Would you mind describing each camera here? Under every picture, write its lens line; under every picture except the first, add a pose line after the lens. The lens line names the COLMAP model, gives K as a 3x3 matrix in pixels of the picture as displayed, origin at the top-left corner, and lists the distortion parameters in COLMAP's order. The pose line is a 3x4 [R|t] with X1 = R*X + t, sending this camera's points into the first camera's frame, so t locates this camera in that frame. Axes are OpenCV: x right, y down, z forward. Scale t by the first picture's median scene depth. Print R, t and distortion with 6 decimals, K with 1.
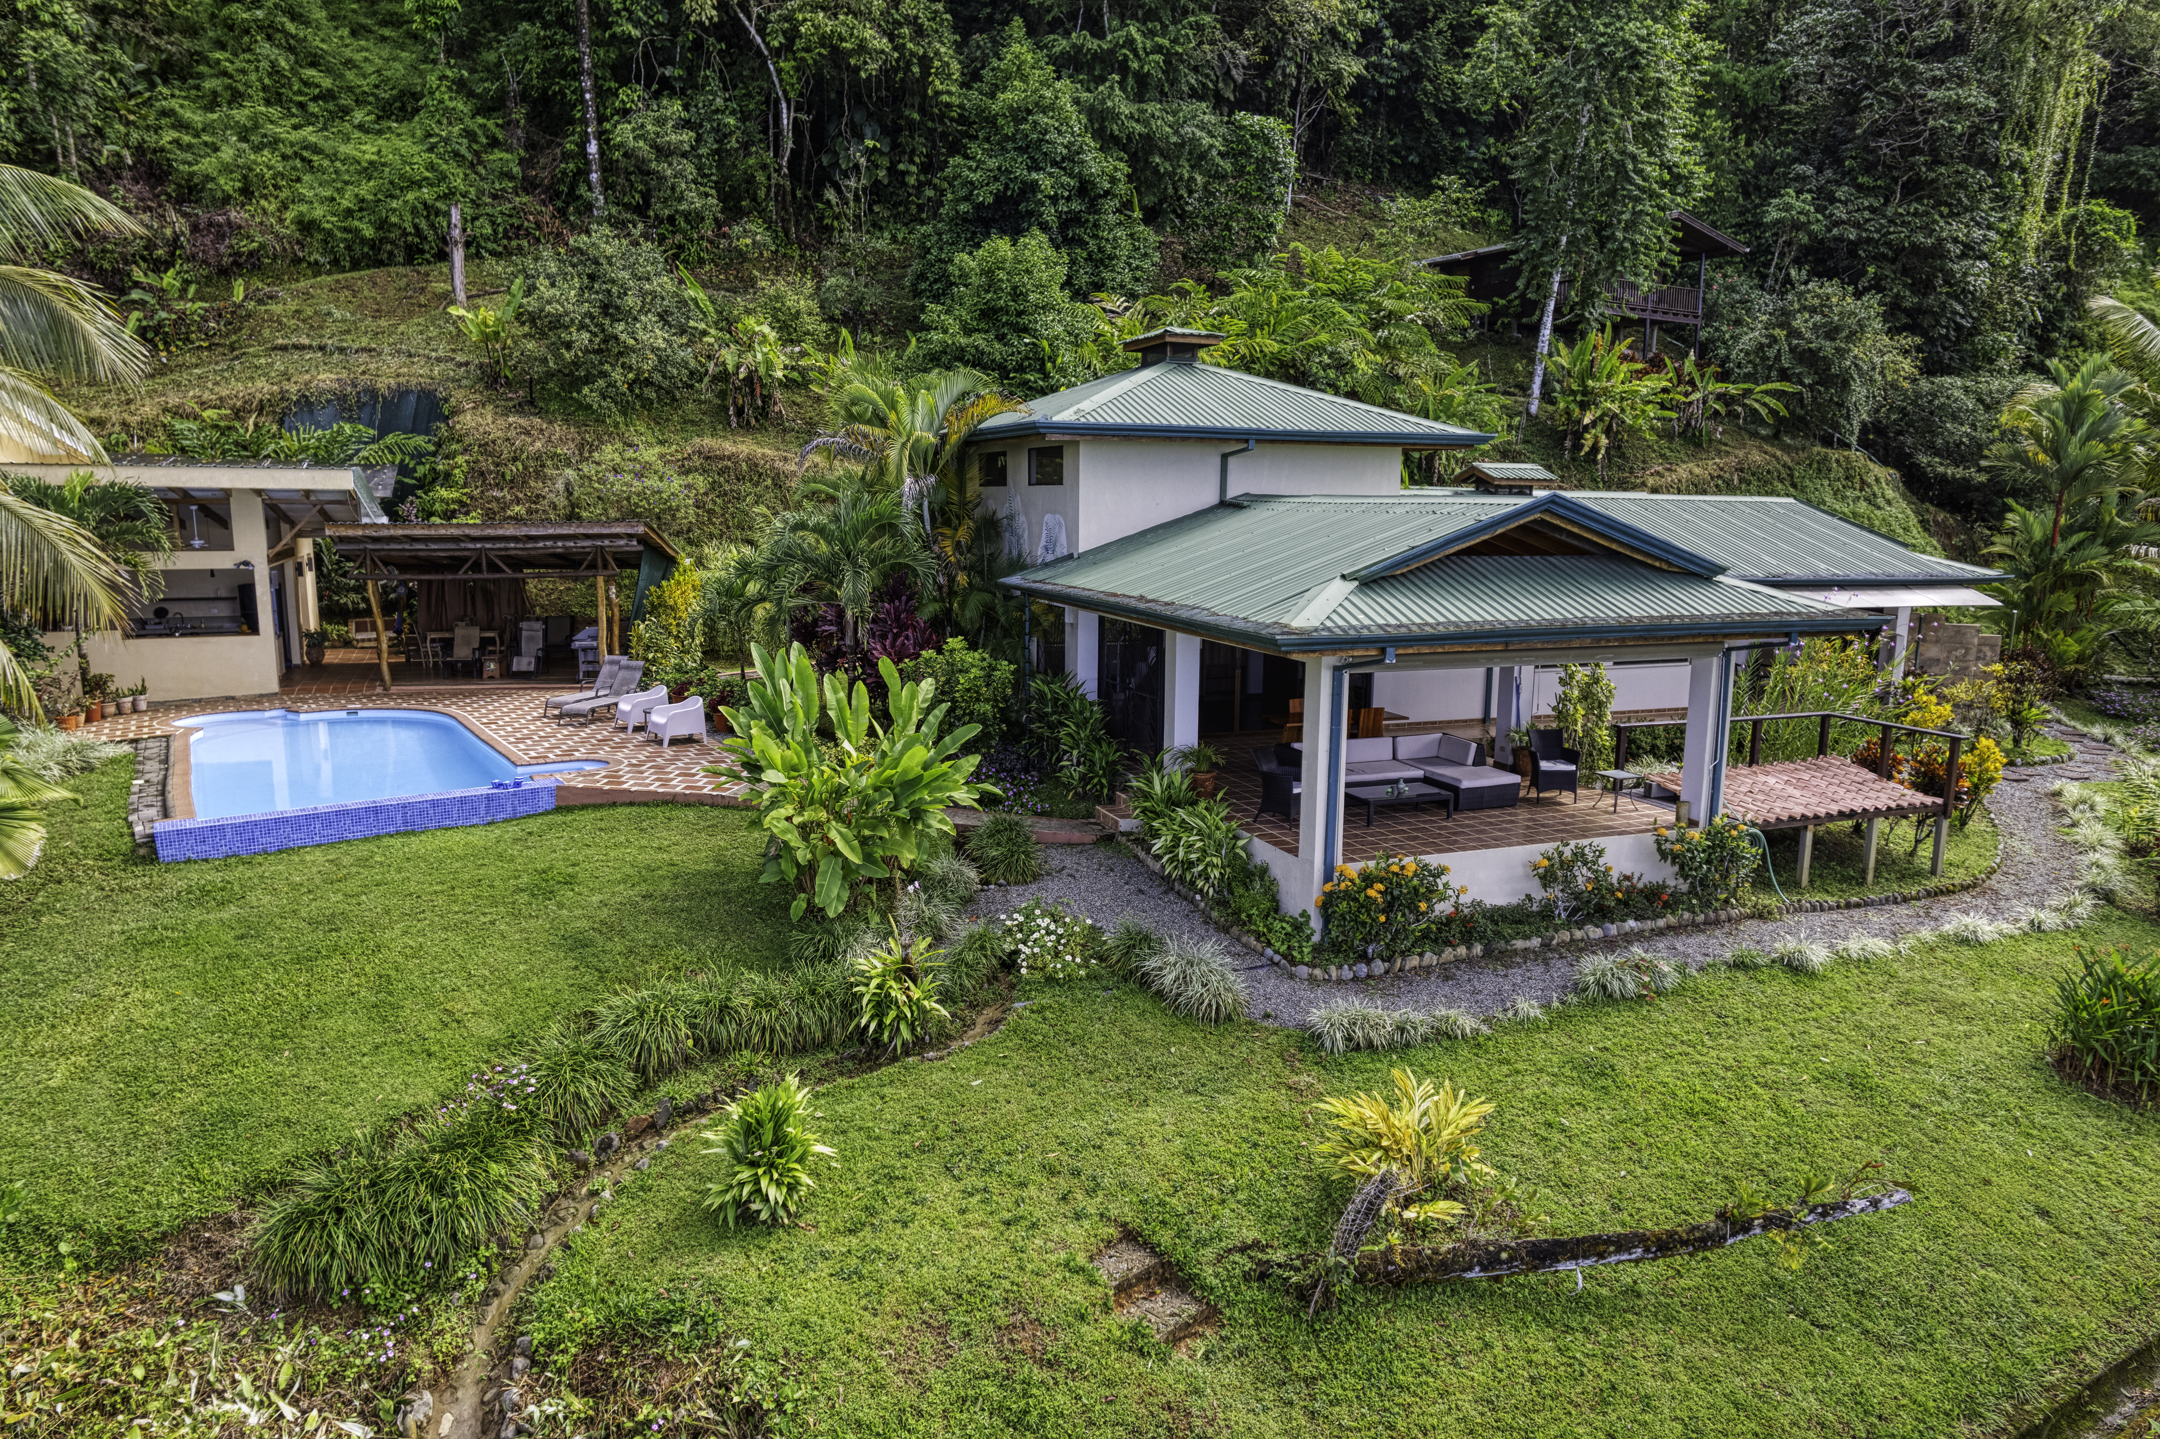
lens RADIAL K [[1400.7, 0, 1070.6], [0, 1400.7, 724.9], [0, 0, 1]] dist [-0.082981, 0.091196]
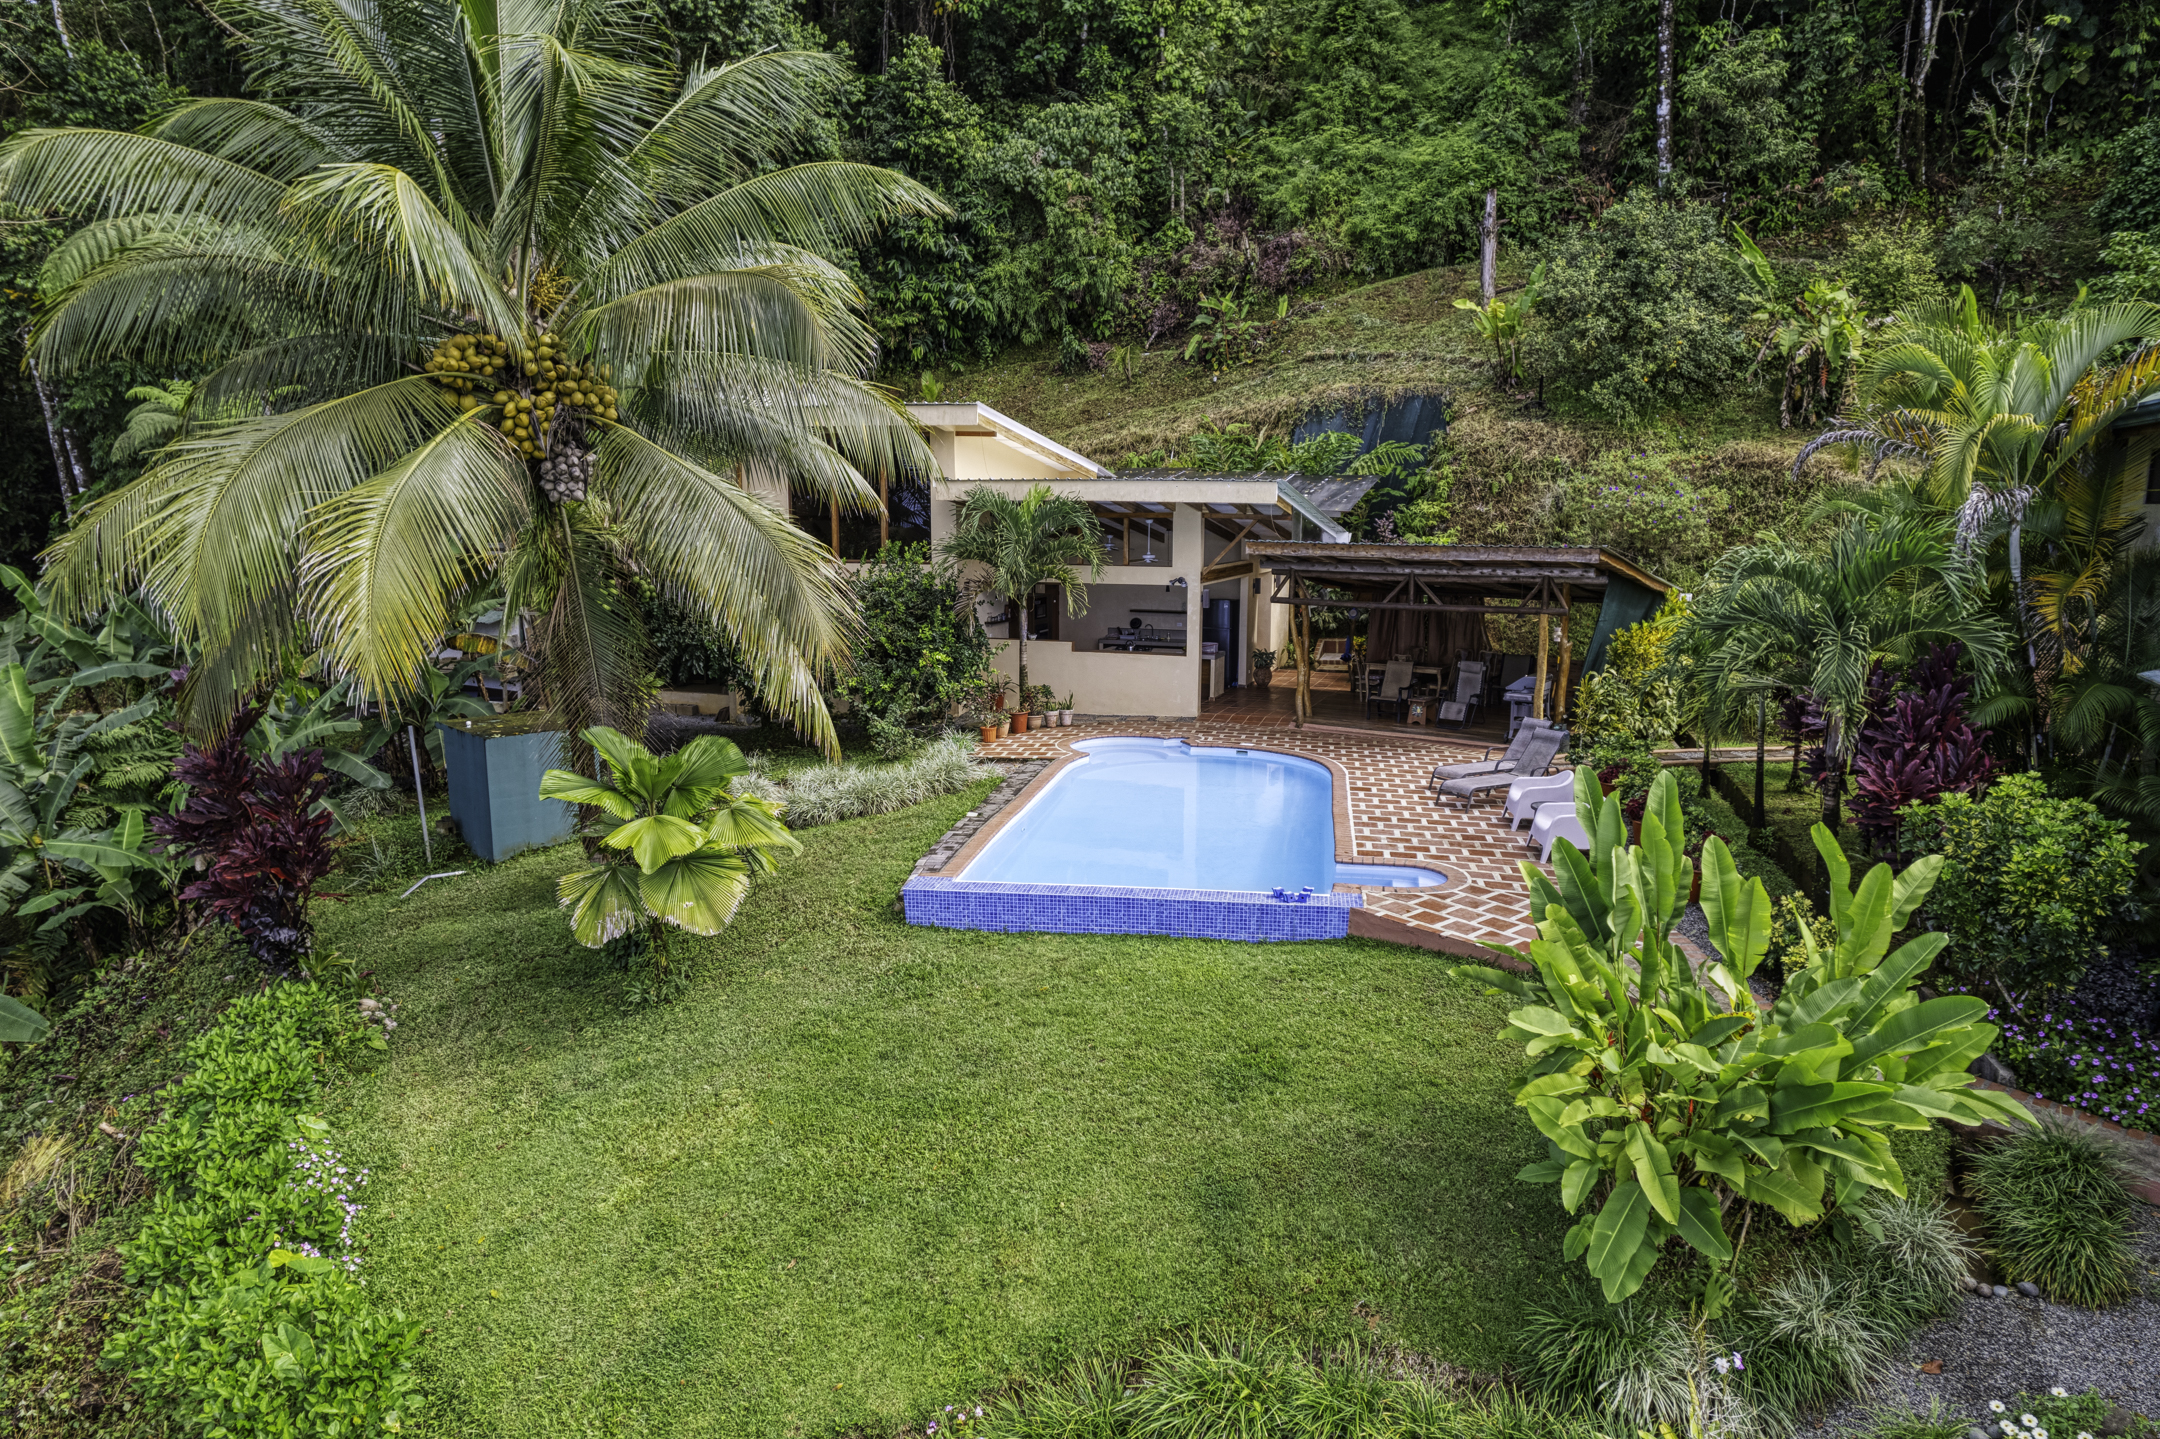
lens RADIAL K [[1400.7, 0, 1070.6], [0, 1400.7, 724.9], [0, 0, 1]] dist [-0.082981, 0.091196]
pose [[0.729868, 0.105276, -0.675433, 0.005524], [-0.110894, 0.993217, 0.034976, -0.029642], [0.674534, 0.049374, 0.736591, 0.165187]]
